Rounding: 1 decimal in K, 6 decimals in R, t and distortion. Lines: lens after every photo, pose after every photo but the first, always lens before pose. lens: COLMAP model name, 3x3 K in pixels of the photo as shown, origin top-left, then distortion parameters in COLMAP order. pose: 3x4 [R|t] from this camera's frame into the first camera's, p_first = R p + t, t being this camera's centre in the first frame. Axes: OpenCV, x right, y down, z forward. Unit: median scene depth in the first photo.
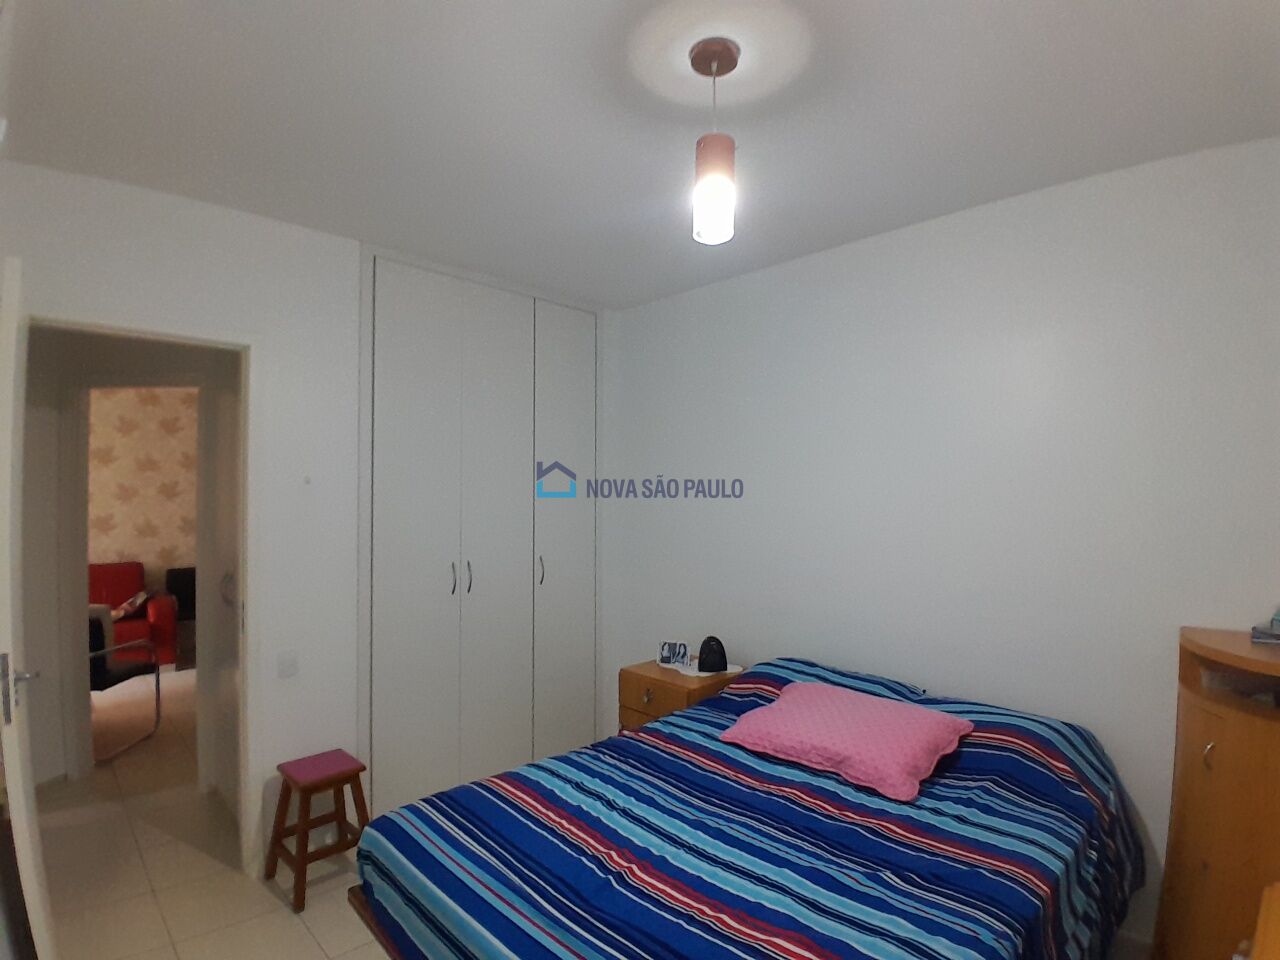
lens RADIAL K [[631.1, 0, 635.8], [0, 631.1, 490.2], [0, 0, 1]] dist [-0.001772, -0.040667]
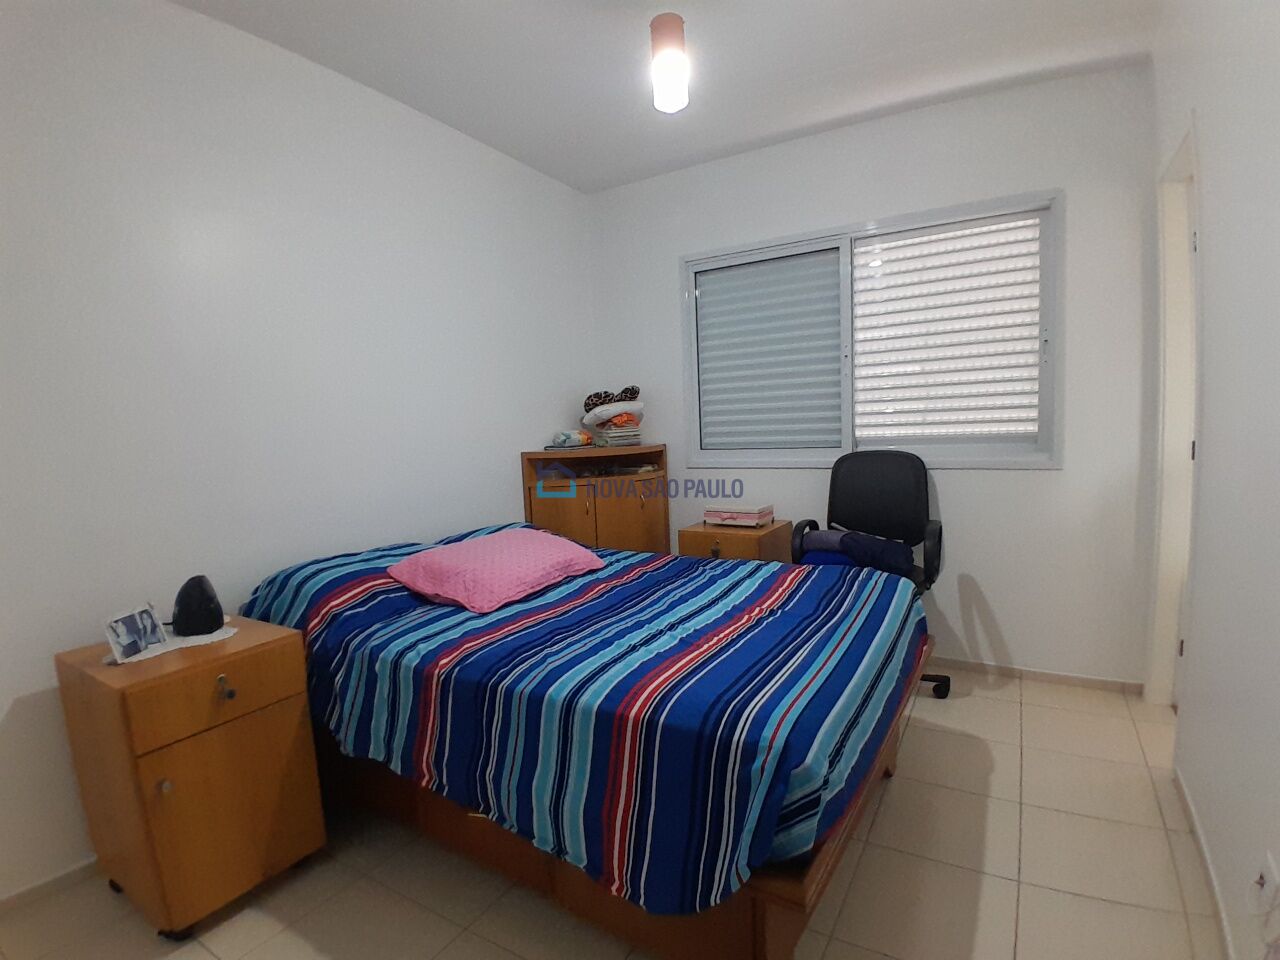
lens RADIAL K [[631.1, 0, 635.8], [0, 631.1, 490.2], [0, 0, 1]] dist [-0.001772, -0.040667]
pose [[-0.244717, -0.109542, 0.963387, -0.921416], [0.021834, 0.992723, 0.118424, 0.139987], [-0.969349, 0.050014, -0.240544, 1.190963]]
